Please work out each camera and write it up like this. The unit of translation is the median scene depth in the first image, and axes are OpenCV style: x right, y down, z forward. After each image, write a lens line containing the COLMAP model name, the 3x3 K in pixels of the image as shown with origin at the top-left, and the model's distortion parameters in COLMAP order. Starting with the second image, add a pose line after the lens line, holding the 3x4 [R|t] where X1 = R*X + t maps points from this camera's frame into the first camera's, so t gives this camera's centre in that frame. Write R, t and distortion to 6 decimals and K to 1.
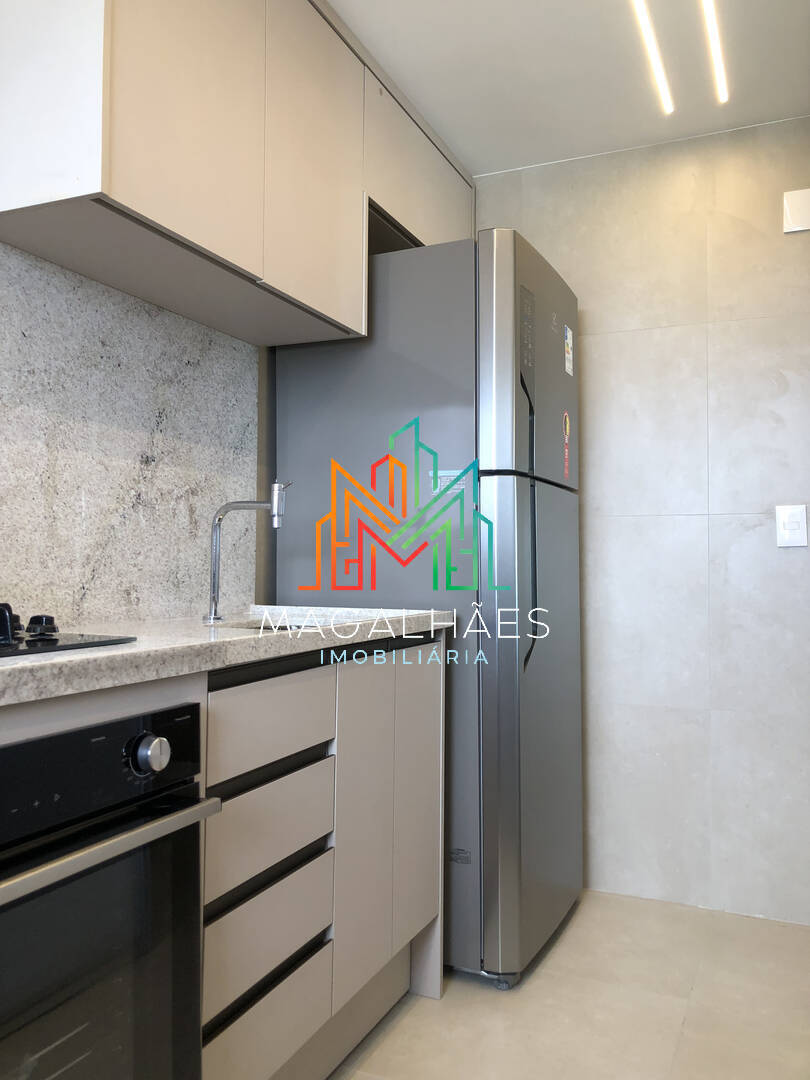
lens RADIAL K [[899.0, 0, 406.0], [0, 899.0, 535.8], [0, 0, 1]] dist [0.032165, -0.018928]
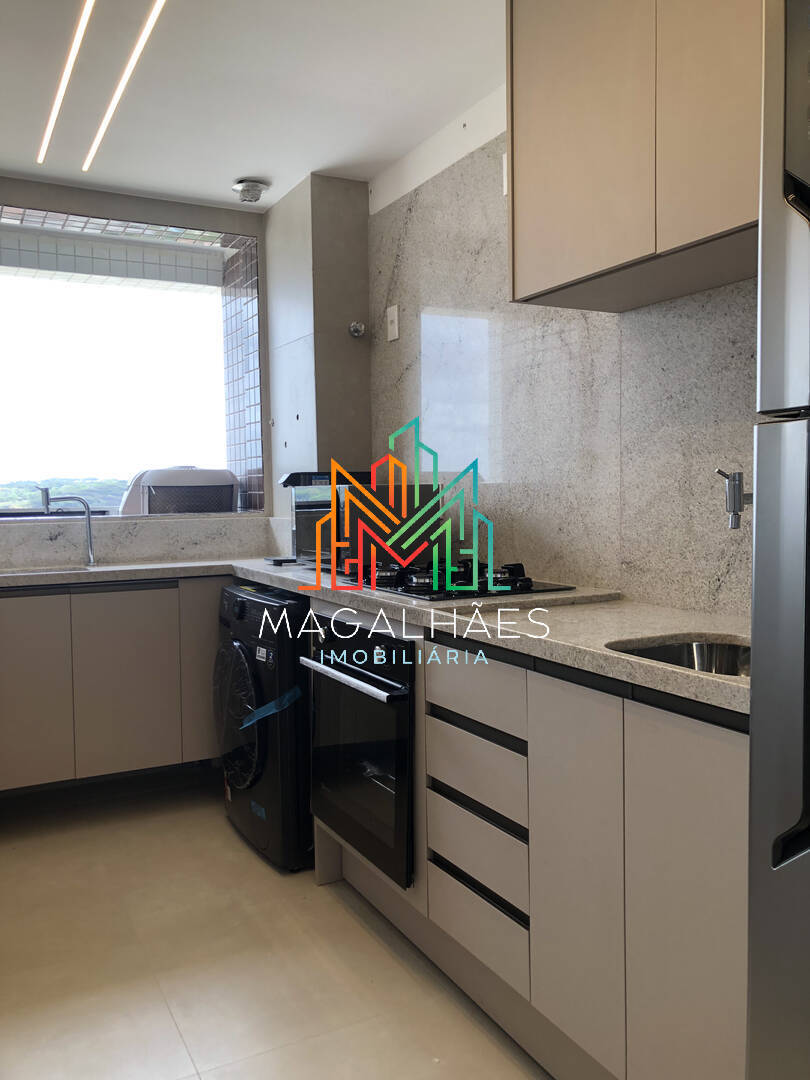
lens RADIAL K [[899.0, 0, 406.1], [0, 899.0, 542.2], [0, 0, 1]] dist [0.032165, -0.018928]
pose [[-0.620763, 0.044555, -0.782731, 0.735484], [0.032122, 0.998991, 0.031390, -0.034088], [0.783340, -0.005657, -0.621568, 1.413689]]
